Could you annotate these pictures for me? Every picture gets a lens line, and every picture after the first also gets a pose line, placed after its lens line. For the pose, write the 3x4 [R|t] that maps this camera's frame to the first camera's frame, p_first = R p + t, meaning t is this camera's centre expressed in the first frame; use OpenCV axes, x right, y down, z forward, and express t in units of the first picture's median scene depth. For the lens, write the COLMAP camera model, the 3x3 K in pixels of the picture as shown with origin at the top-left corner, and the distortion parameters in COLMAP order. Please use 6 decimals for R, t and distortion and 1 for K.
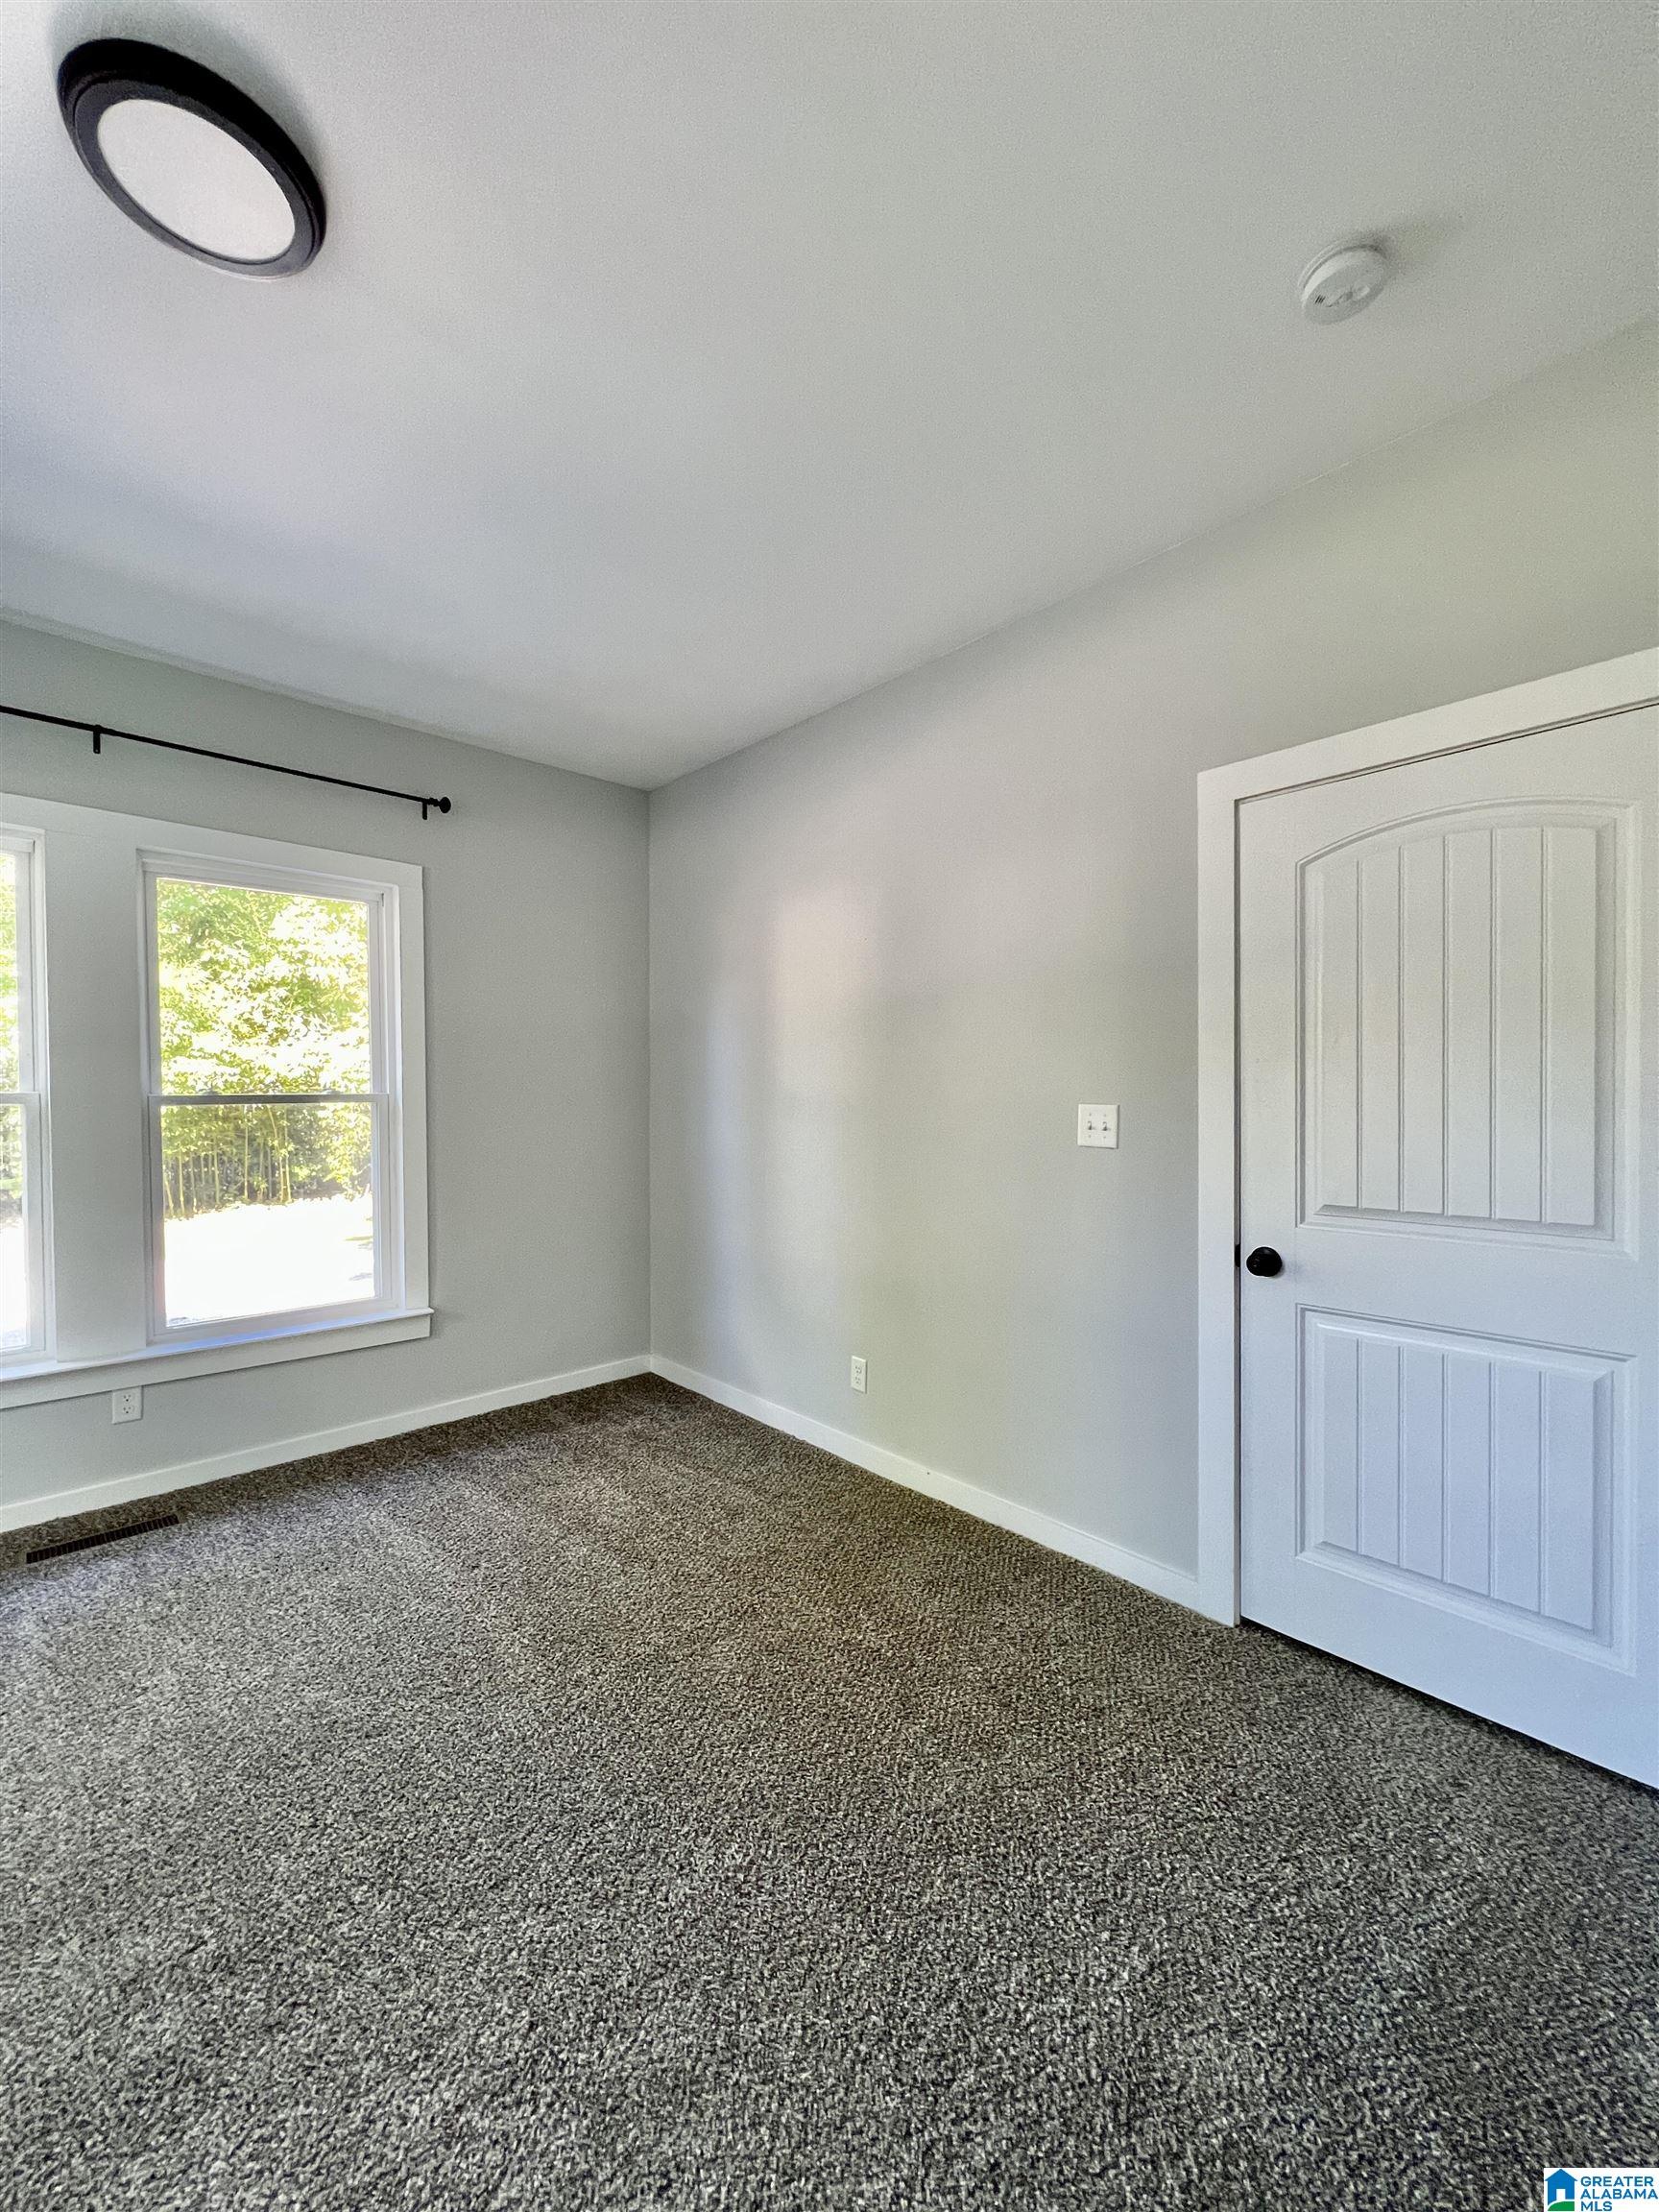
lens RADIAL K [[884.5, 0, 841.5], [0, 884.5, 1117.1], [0, 0, 1]] dist [-0.003006, 0.000526]
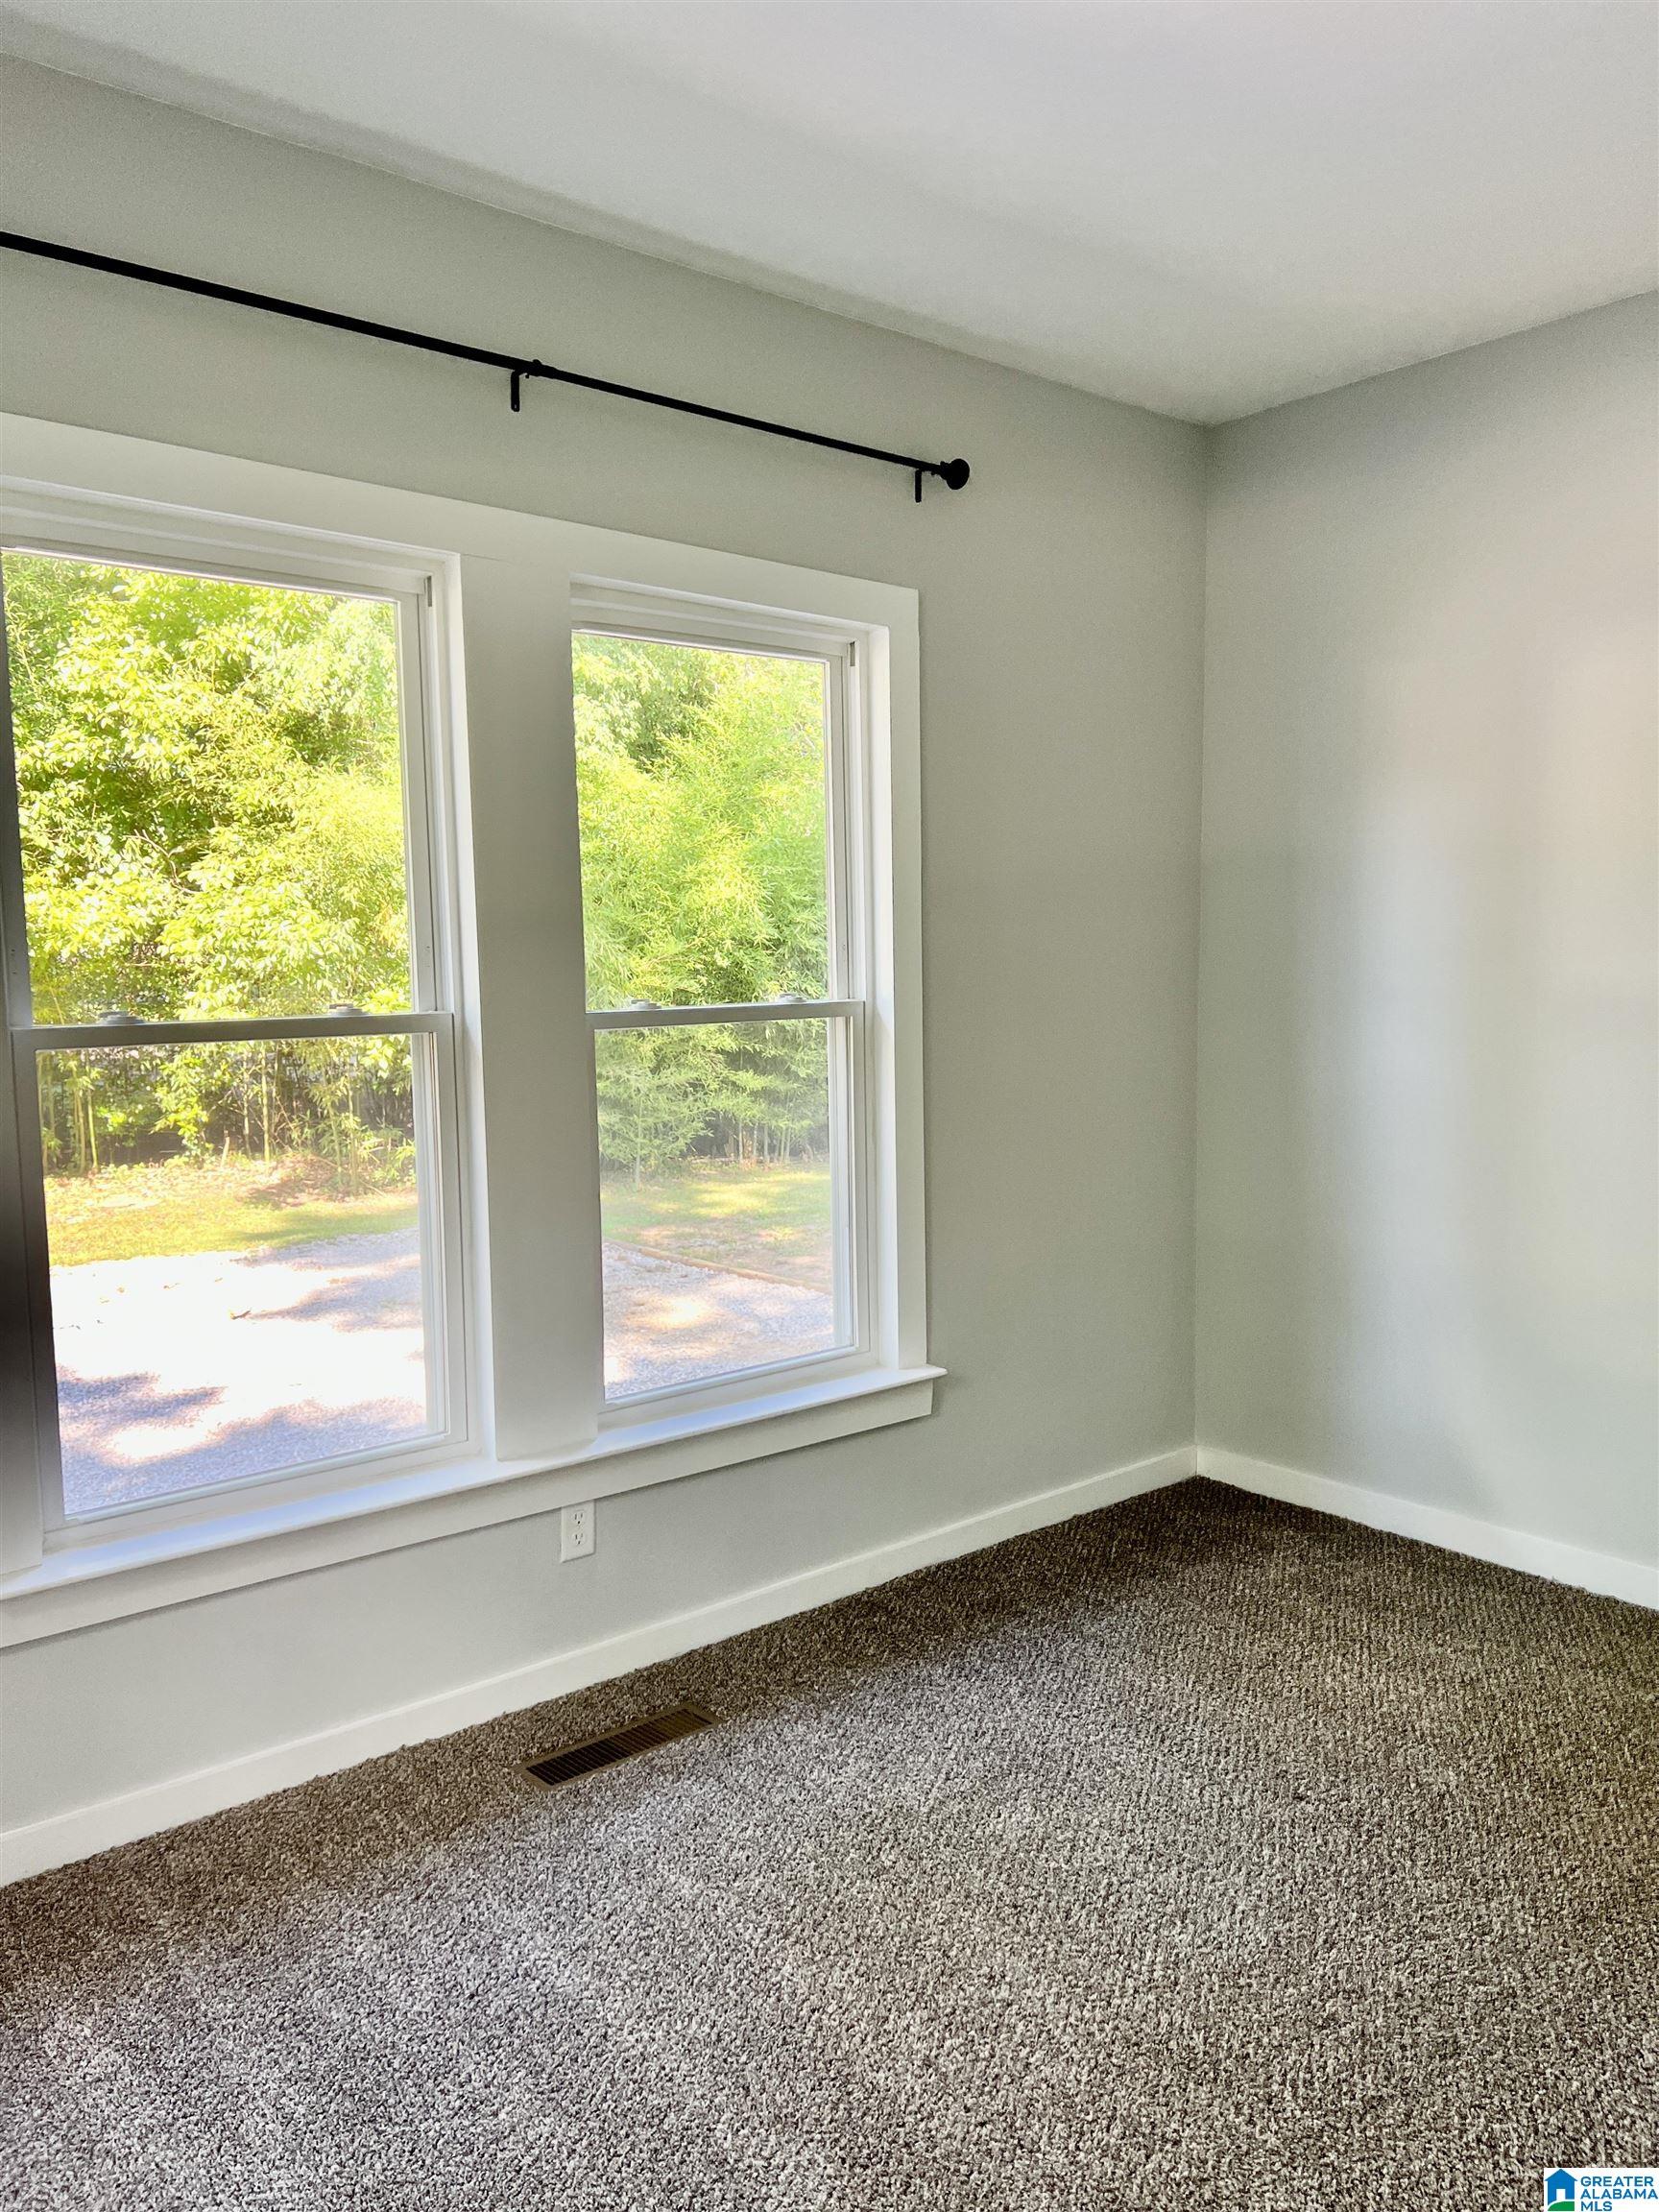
lens RADIAL K [[1651.2, 0, 821.0], [0, 1651.2, 1125.4], [0, 0, 1]] dist [0.045494, -0.057331]
pose [[0.998574, -0.008224, -0.052754, -0.449668], [0.012194, 0.997080, 0.075390, -0.023257], [0.051980, -0.075926, 0.995758, -0.069362]]
